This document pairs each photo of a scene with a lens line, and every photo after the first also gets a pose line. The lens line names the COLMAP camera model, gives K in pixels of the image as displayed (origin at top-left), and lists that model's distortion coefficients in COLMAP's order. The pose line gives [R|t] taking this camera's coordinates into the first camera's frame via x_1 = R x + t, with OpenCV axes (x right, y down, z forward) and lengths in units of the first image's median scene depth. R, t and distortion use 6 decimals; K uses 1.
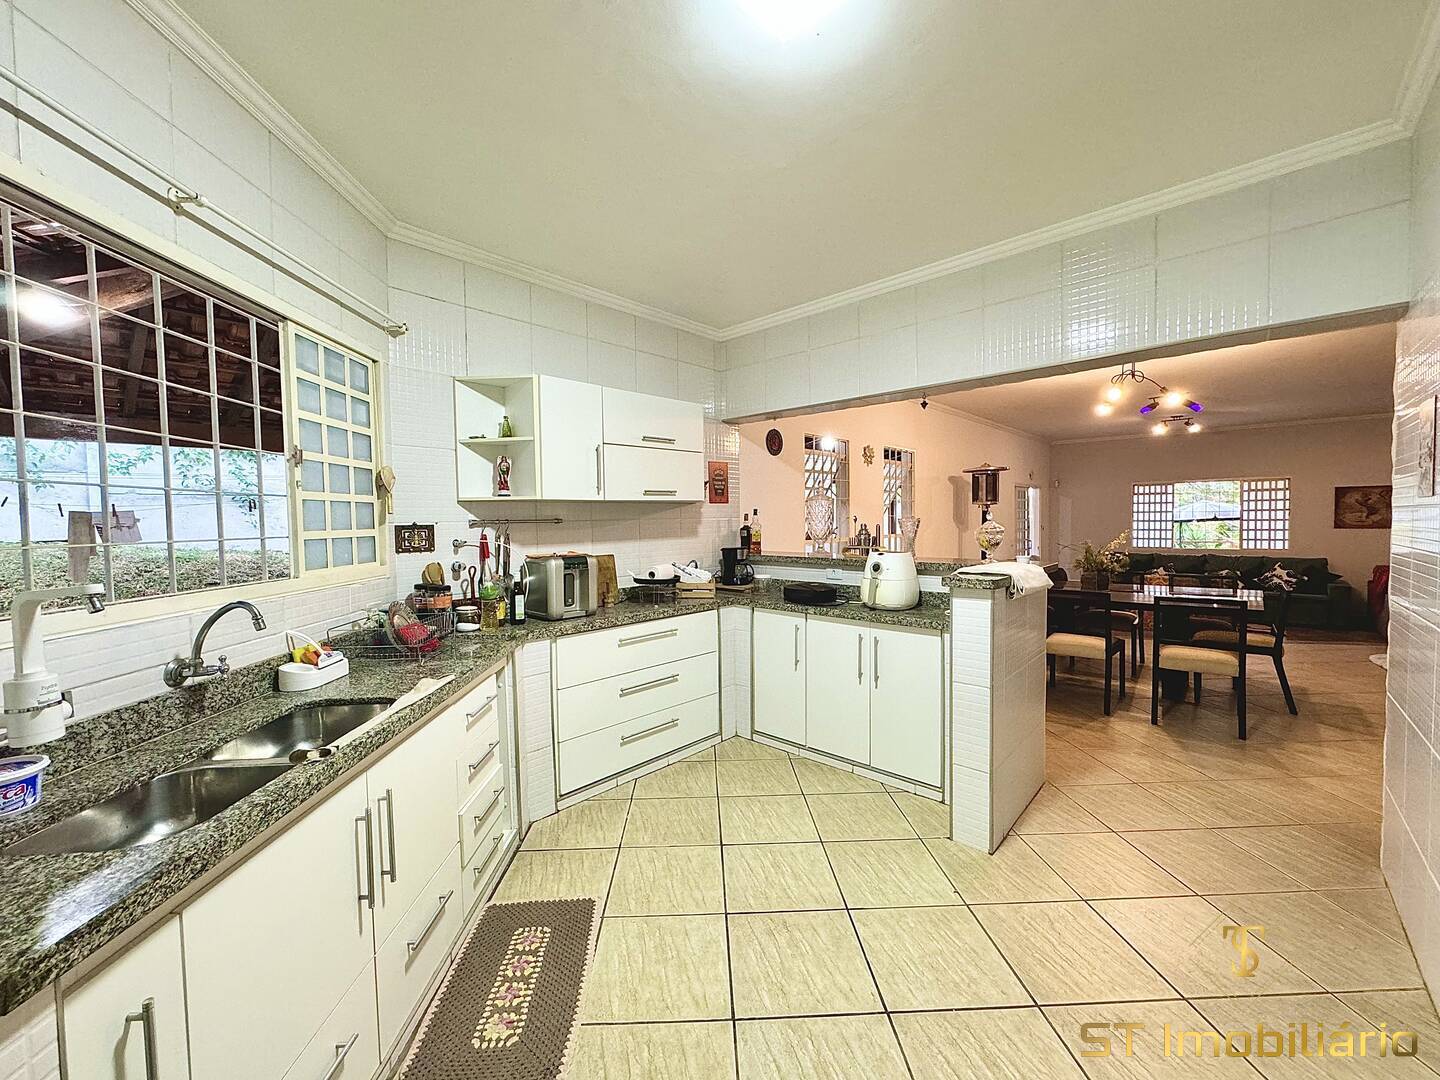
lens RADIAL K [[572.7, 0, 721.1], [0, 572.7, 539.8], [0, 0, 1]] dist [-0.000309, -0.000293]
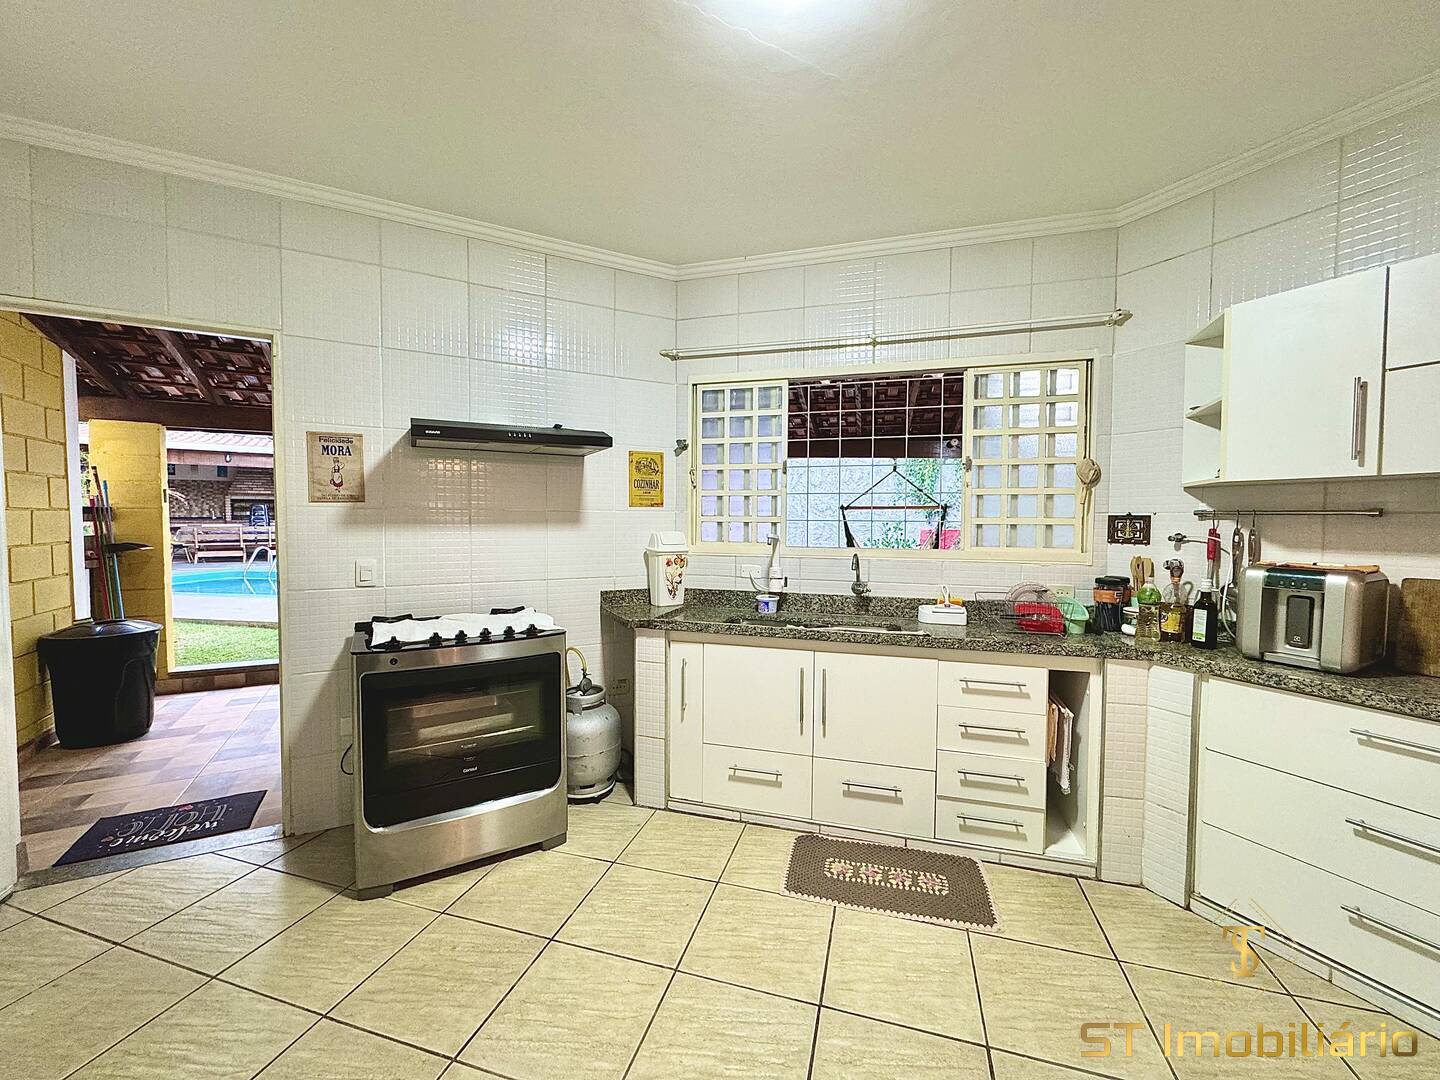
lens RADIAL K [[572.7, 0, 717.2], [0, 572.7, 540.0], [0, 0, 1]] dist [-0.000309, -0.000293]
pose [[-0.330331, 0.047721, -0.942658, 0.429108], [-0.037918, 0.997244, 0.063771, -0.014152], [0.943103, 0.056809, -0.327611, 0.481608]]
